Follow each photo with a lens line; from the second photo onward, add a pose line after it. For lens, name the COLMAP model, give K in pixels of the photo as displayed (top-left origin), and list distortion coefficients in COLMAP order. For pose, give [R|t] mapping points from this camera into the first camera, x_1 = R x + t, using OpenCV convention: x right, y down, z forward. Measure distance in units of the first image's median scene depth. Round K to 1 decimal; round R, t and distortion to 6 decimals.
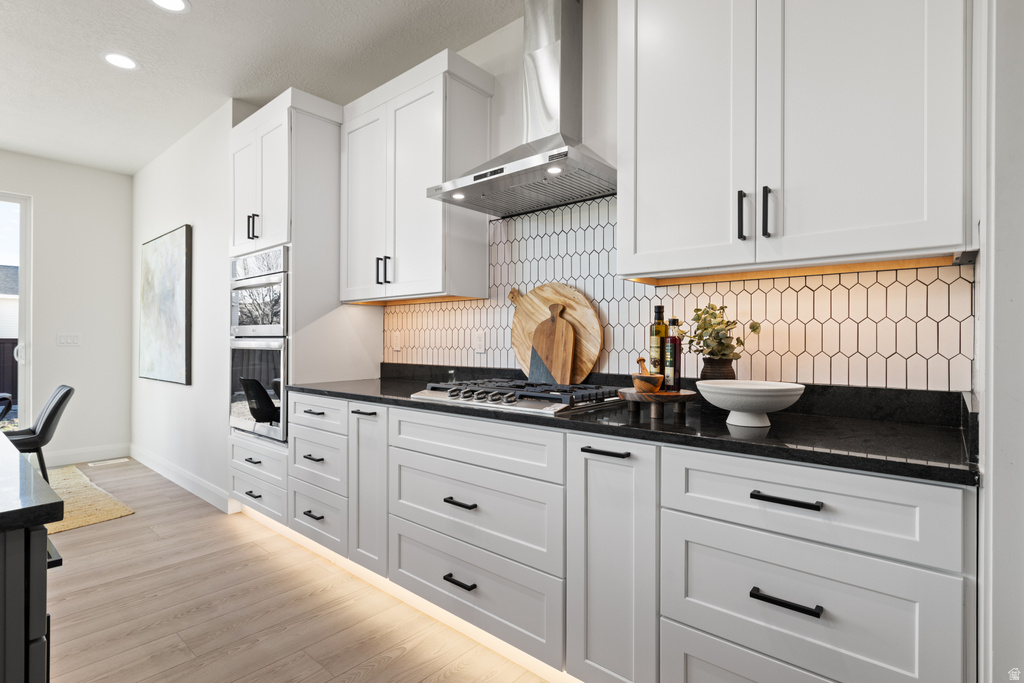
lens RADIAL K [[508.8, 0, 507.2], [0, 508.8, 342.8], [0, 0, 1]] dist [-0.006388, 0.001886]
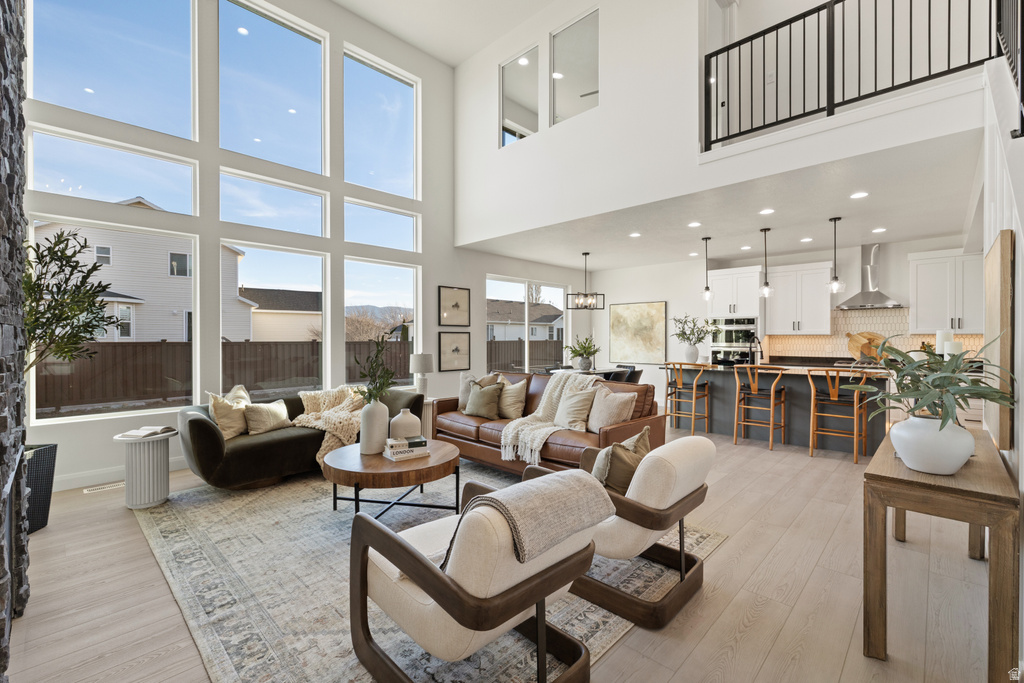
lens RADIAL K [[450.5, 0, 511.1], [0, 450.5, 342.0], [0, 0, 1]] dist [0.012989, 0.000456]
pose [[0.998710, -0.002092, -0.050743, -2.580689], [0.002326, 0.999987, 0.004562, -0.085323], [0.050733, -0.004674, 0.998701, -2.588175]]
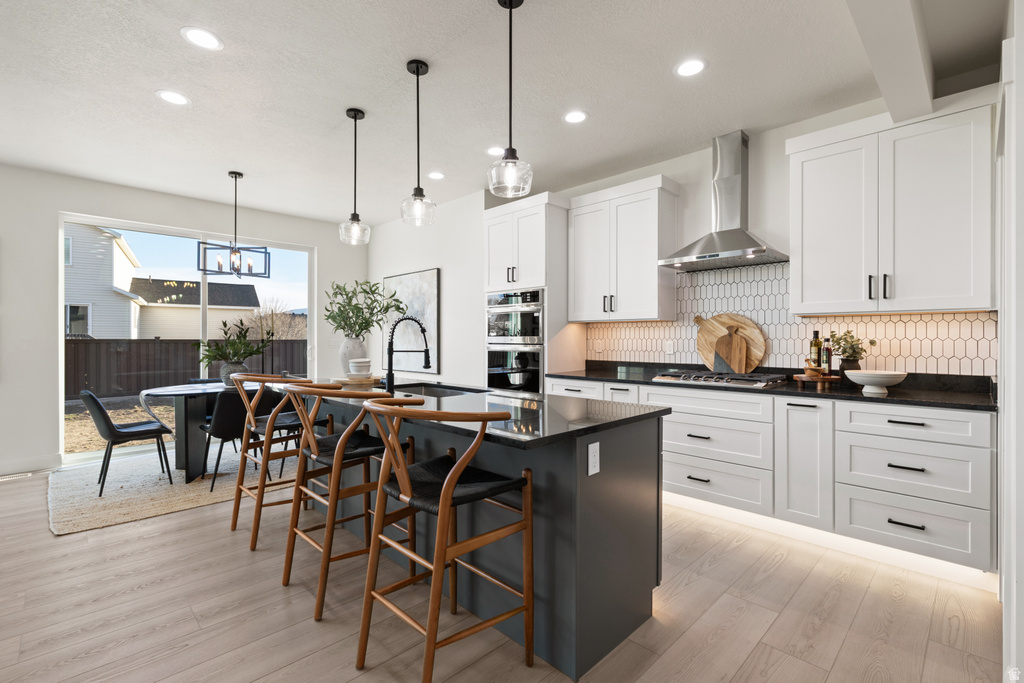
lens RADIAL K [[463.3, 0, 506.2], [0, 463.3, 340.4], [0, 0, 1]] dist [0.000639, -0.000959]
pose [[0.996761, -0.002707, -0.080370, -0.635312], [0.002792, 0.999996, 0.000951, -0.038093], [0.080367, -0.001173, 0.996765, -0.719165]]
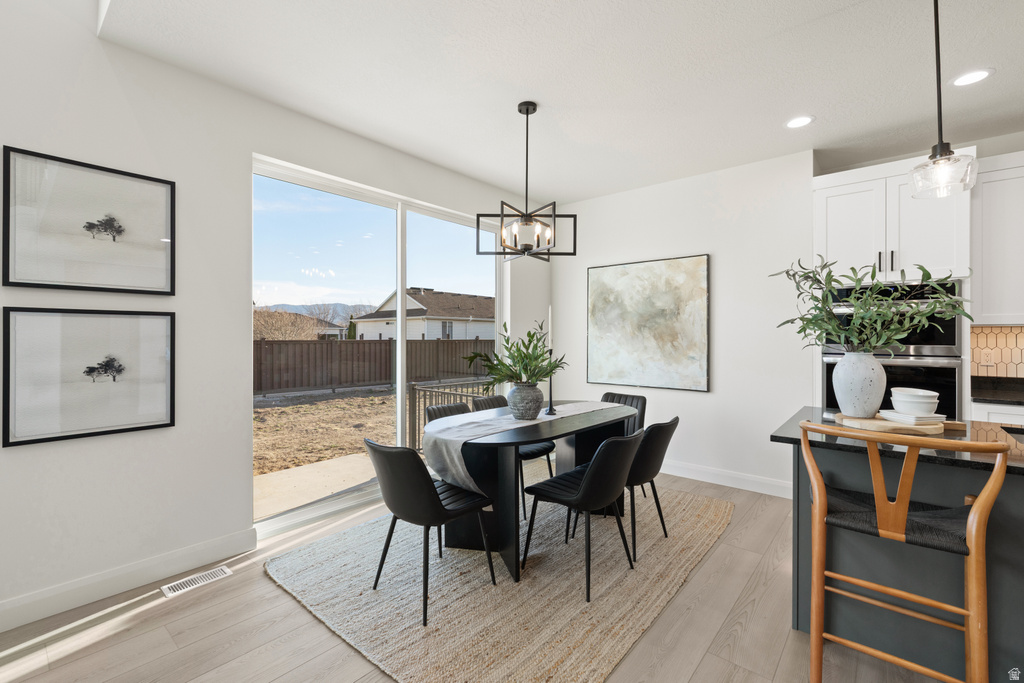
lens RADIAL K [[450.5, 0, 509.6], [0, 450.5, 333.6], [0, 0, 1]] dist [0.012989, 0.000456]
pose [[0.999997, -0.000878, 0.002295, -2.186159], [0.000907, 0.999916, -0.012923, -0.076355], [-0.002283, 0.012925, 0.999914, -0.071061]]
